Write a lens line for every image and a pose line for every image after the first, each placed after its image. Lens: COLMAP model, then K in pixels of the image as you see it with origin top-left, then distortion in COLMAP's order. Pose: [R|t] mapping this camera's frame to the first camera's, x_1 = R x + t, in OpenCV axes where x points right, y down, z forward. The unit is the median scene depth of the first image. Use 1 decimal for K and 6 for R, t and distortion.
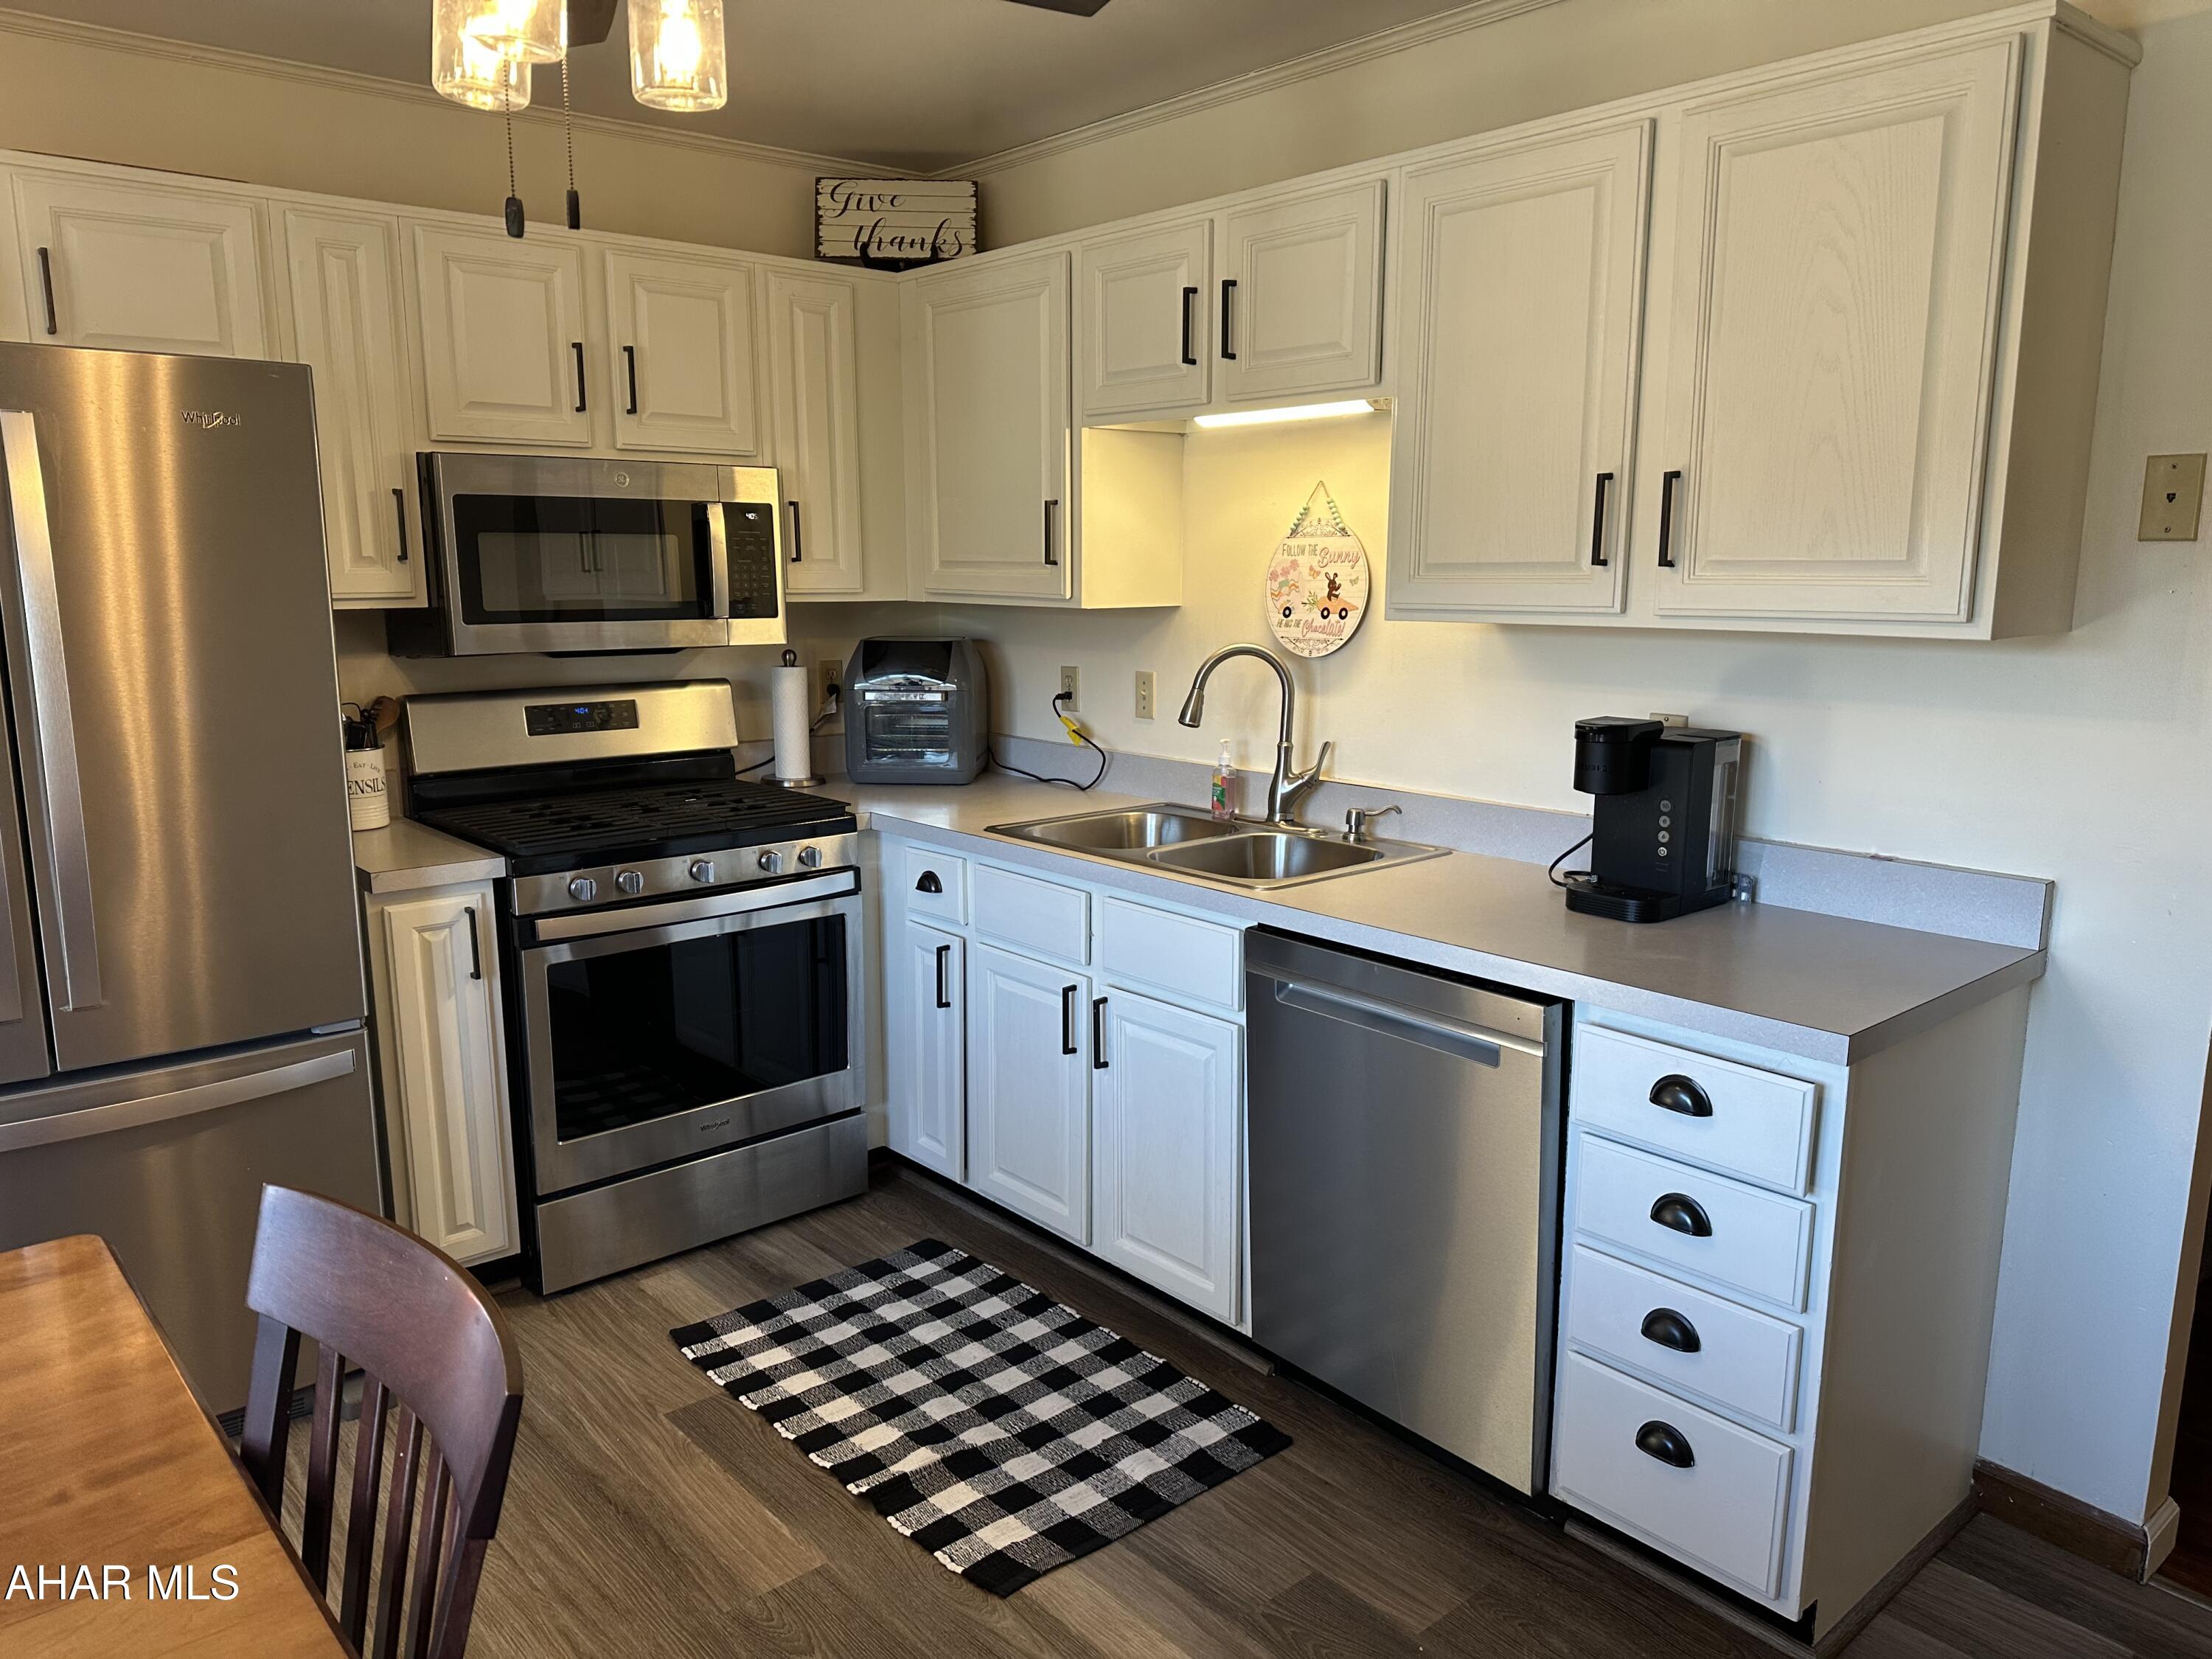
lens RADIAL K [[1560.2, 0, 1106.0], [0, 1560.2, 829.5], [0, 0, 1]] dist [0.030671, -0.032144]
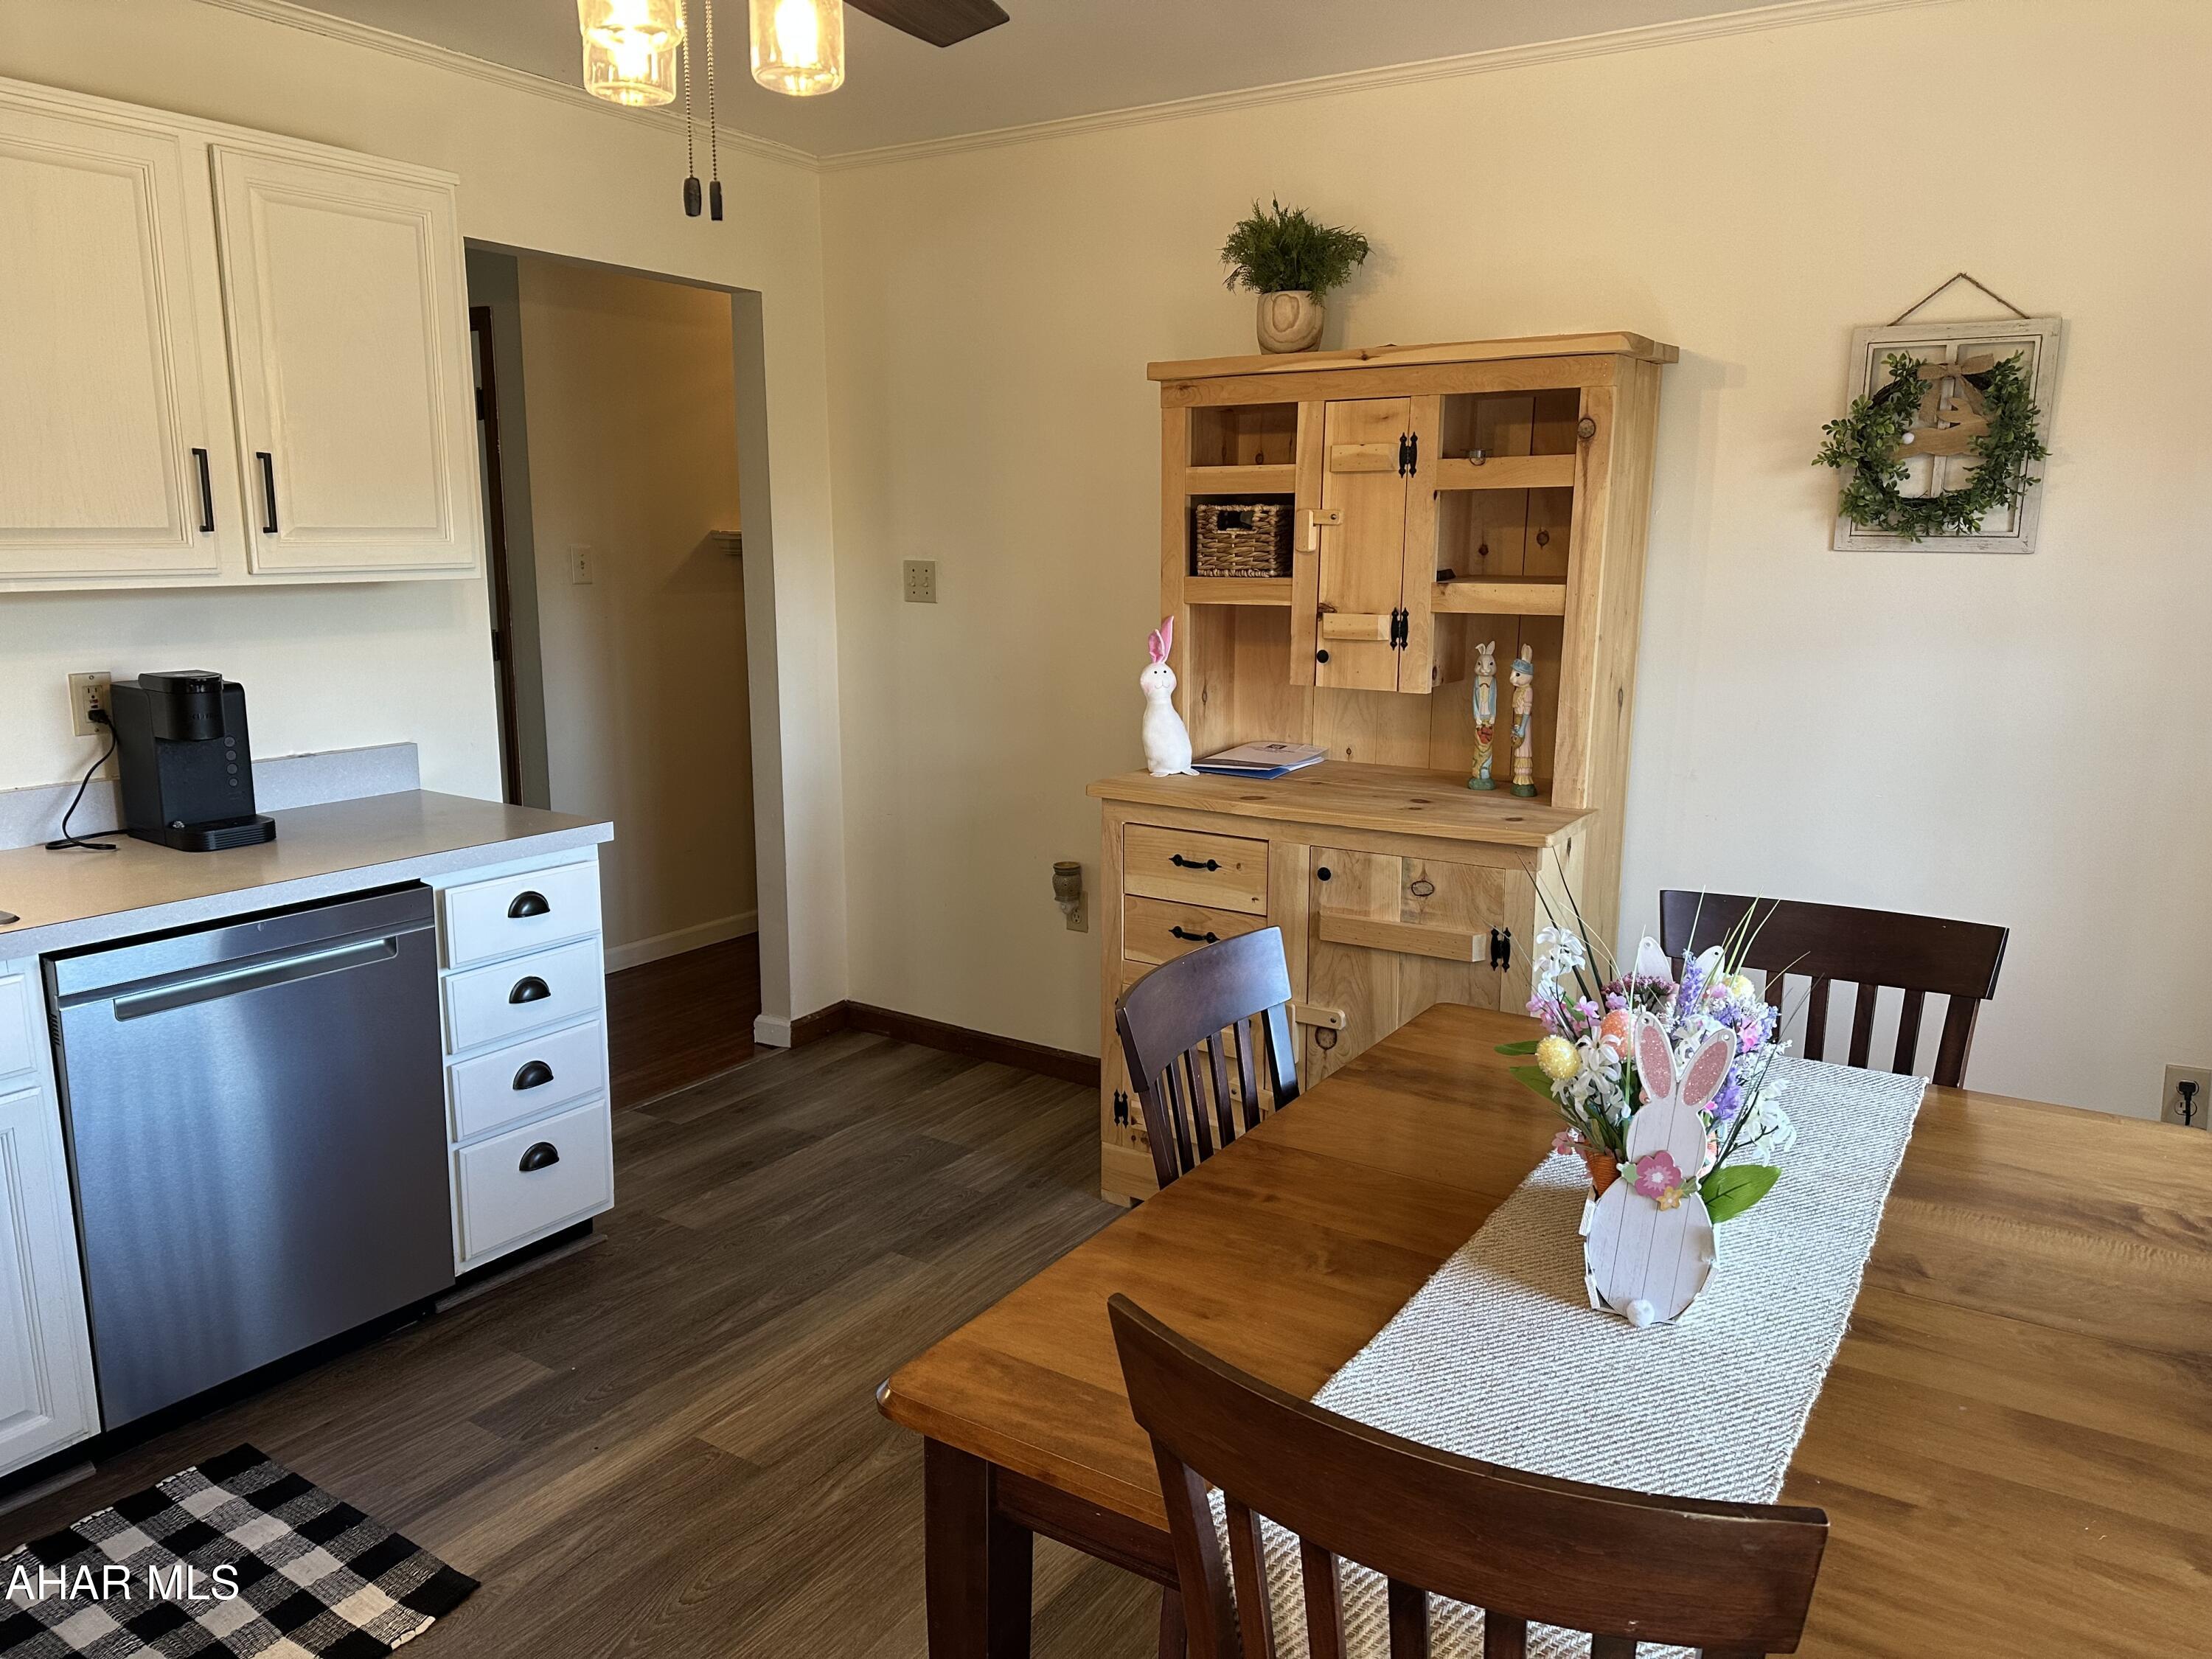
lens RADIAL K [[1560.2, 0, 1106.0], [0, 1560.2, 829.5], [0, 0, 1]] dist [0.030671, -0.032144]
pose [[-0.274178, -0.185202, 0.943677, -1.008884], [0.164020, 0.957898, 0.235648, -0.132247], [-0.947588, 0.219391, -0.232258, 0.744340]]
